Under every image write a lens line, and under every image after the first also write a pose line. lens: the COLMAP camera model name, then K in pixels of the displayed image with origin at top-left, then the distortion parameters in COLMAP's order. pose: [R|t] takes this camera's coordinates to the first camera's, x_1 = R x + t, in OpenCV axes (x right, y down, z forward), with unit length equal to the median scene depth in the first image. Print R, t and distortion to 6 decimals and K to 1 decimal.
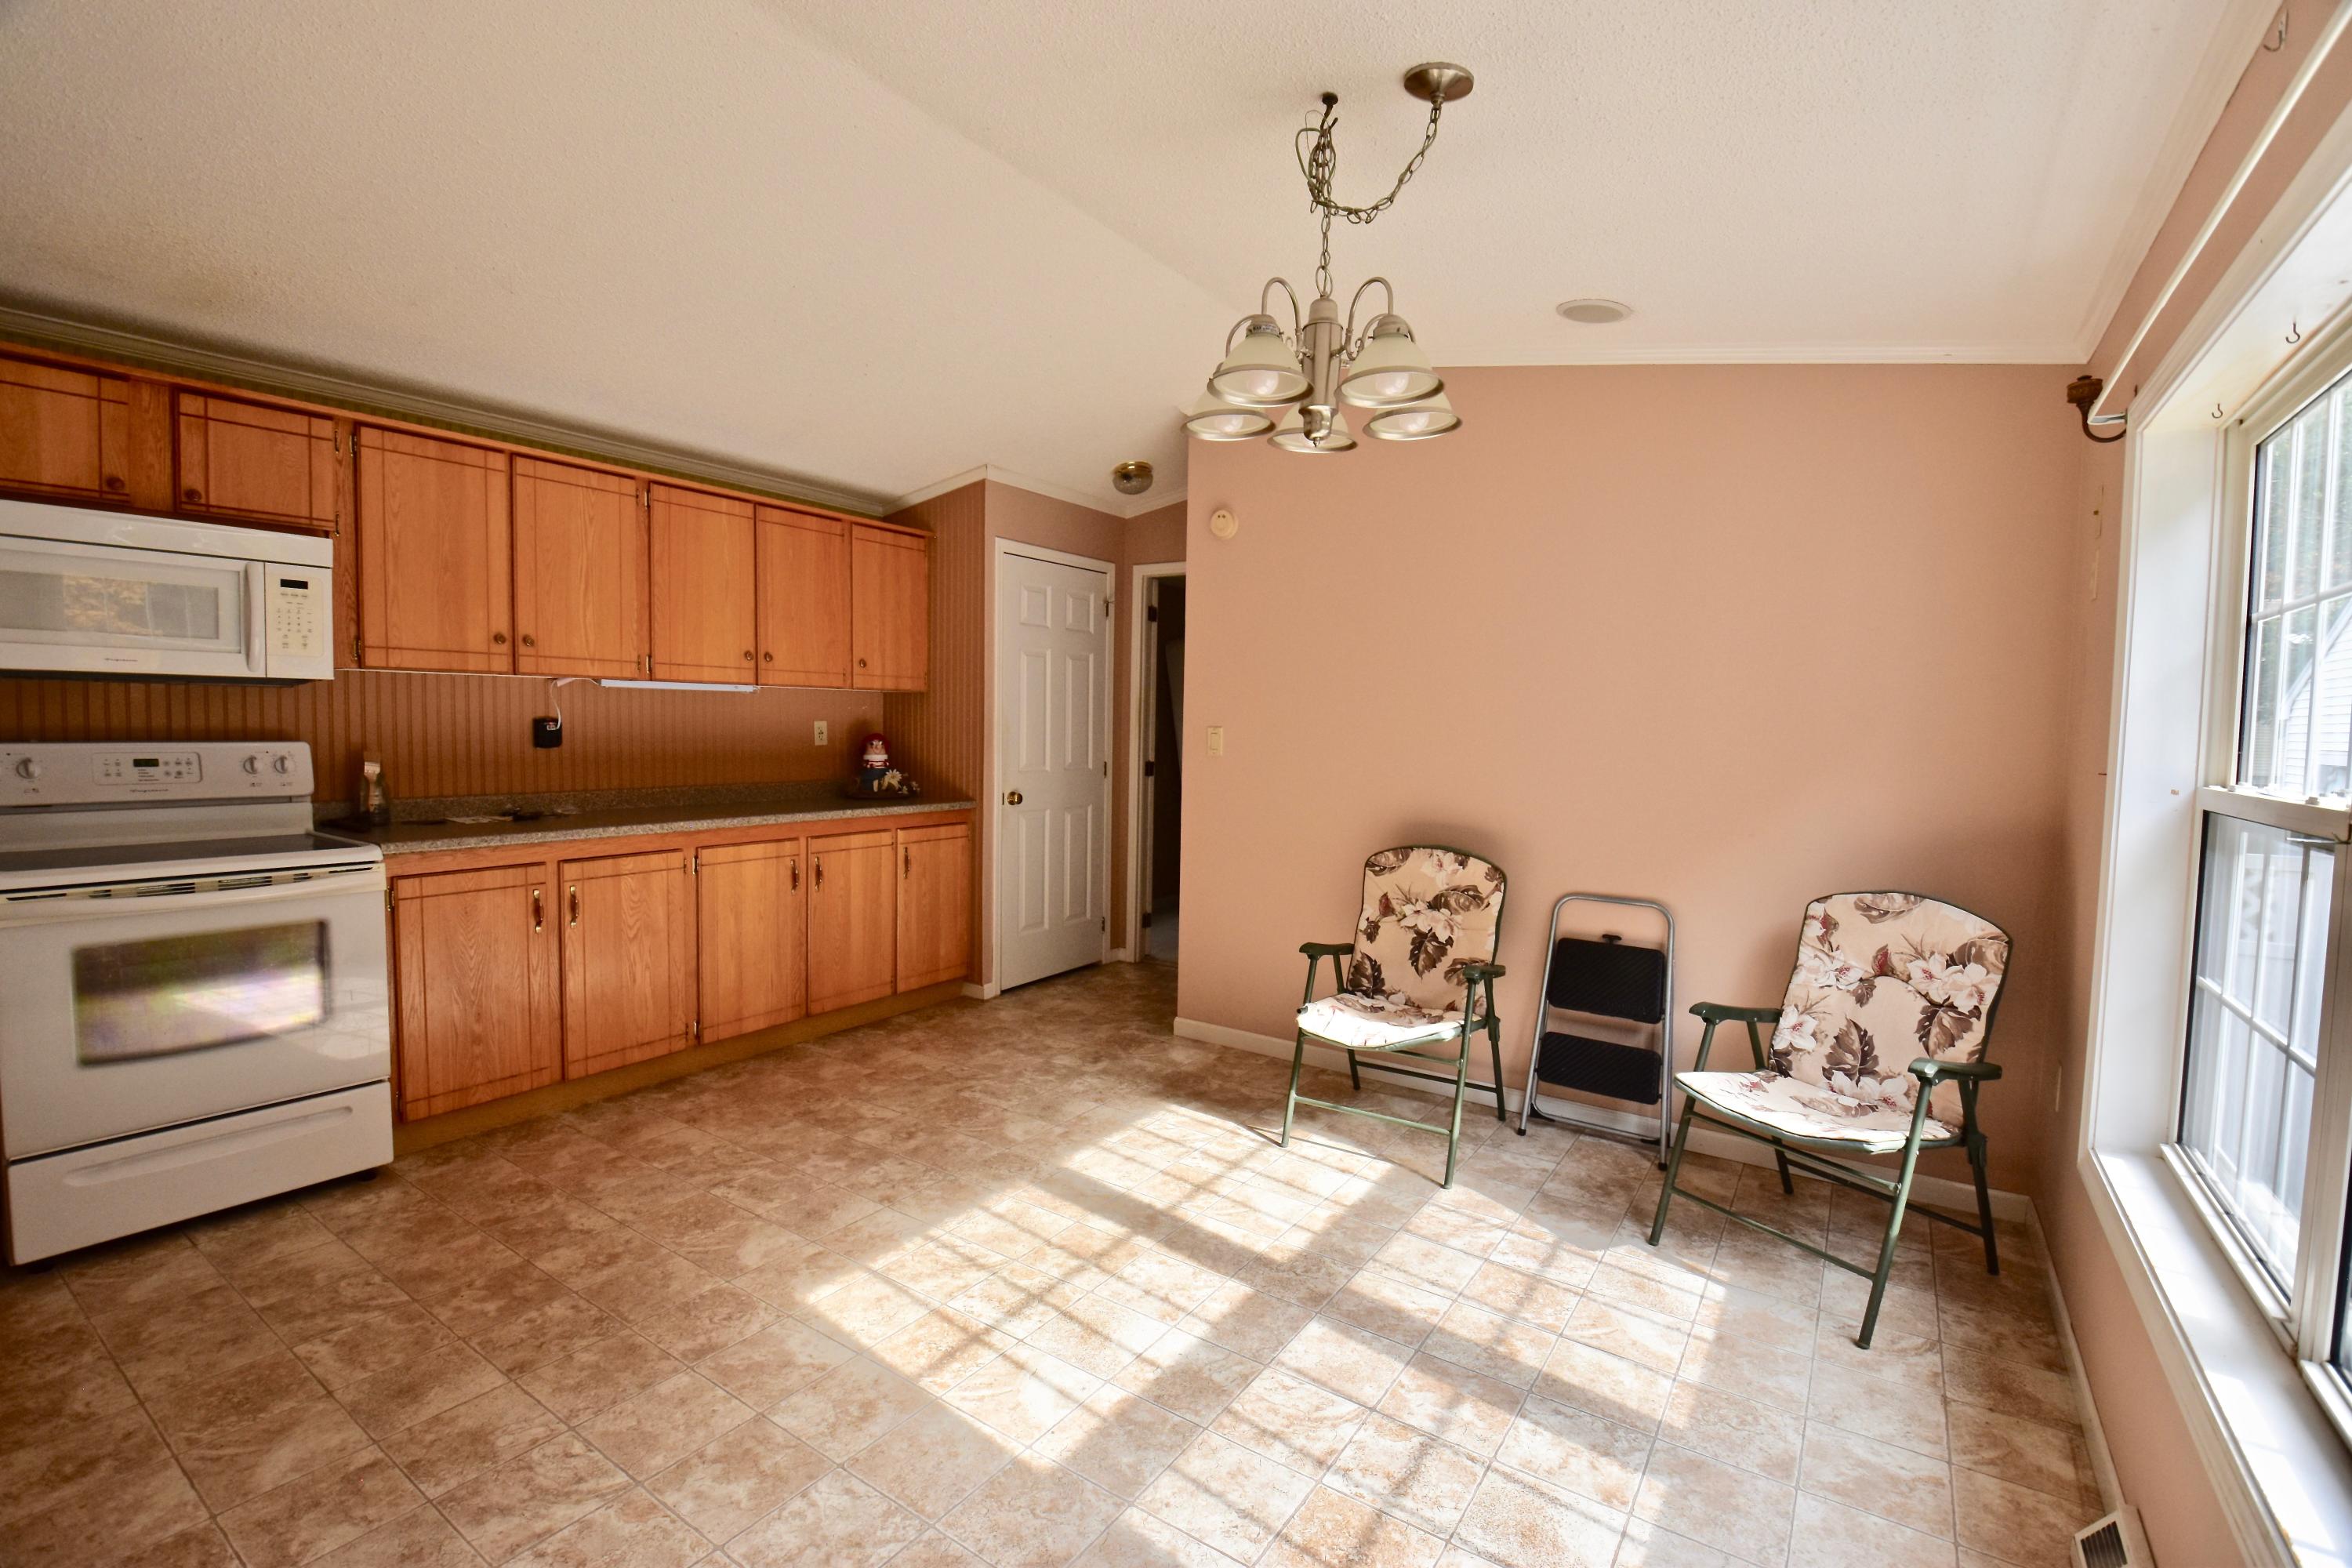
lens RADIAL K [[1034.9, 0, 1176.0], [0, 1034.9, 784.0], [0, 0, 1]] dist [0.042344, -0.047351]
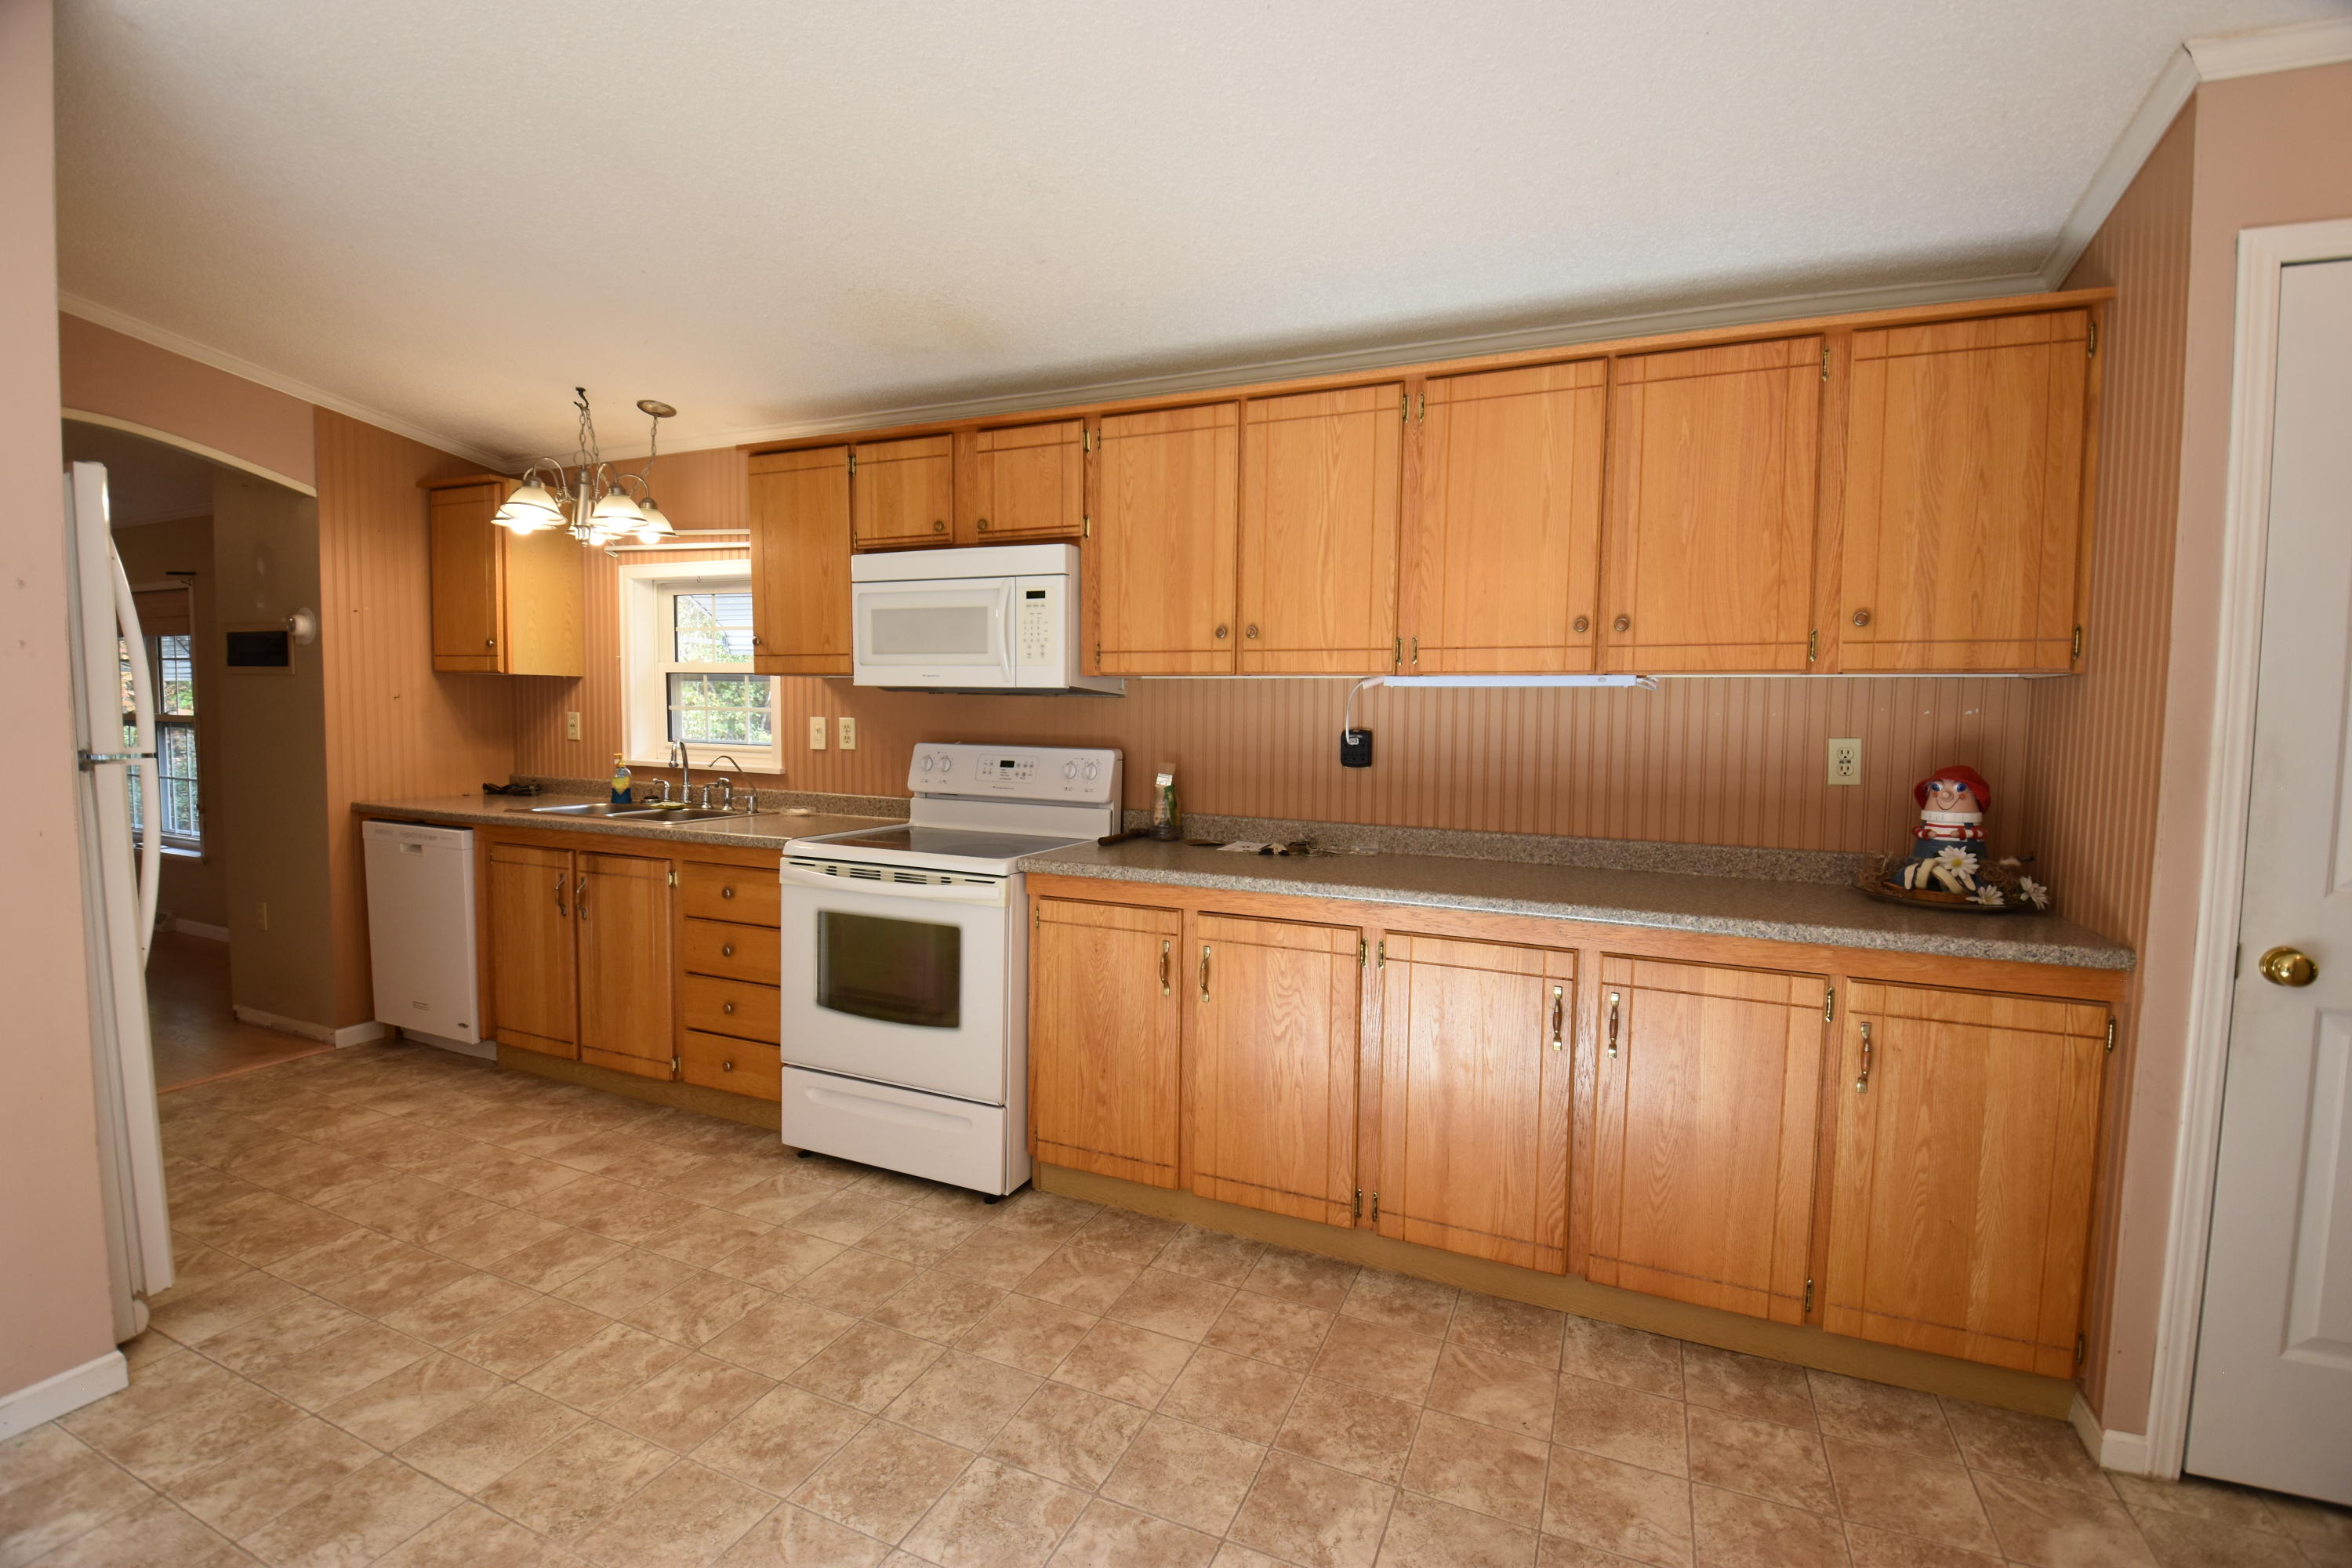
lens RADIAL K [[1034.9, 0, 1176.0], [0, 1034.9, 784.0], [0, 0, 1]] dist [0.042344, -0.047351]
pose [[0.182660, 0.052619, -0.981767, 0.158278], [-0.071701, 0.996621, 0.040075, -0.049804], [0.980558, 0.063074, 0.185816, 0.823012]]
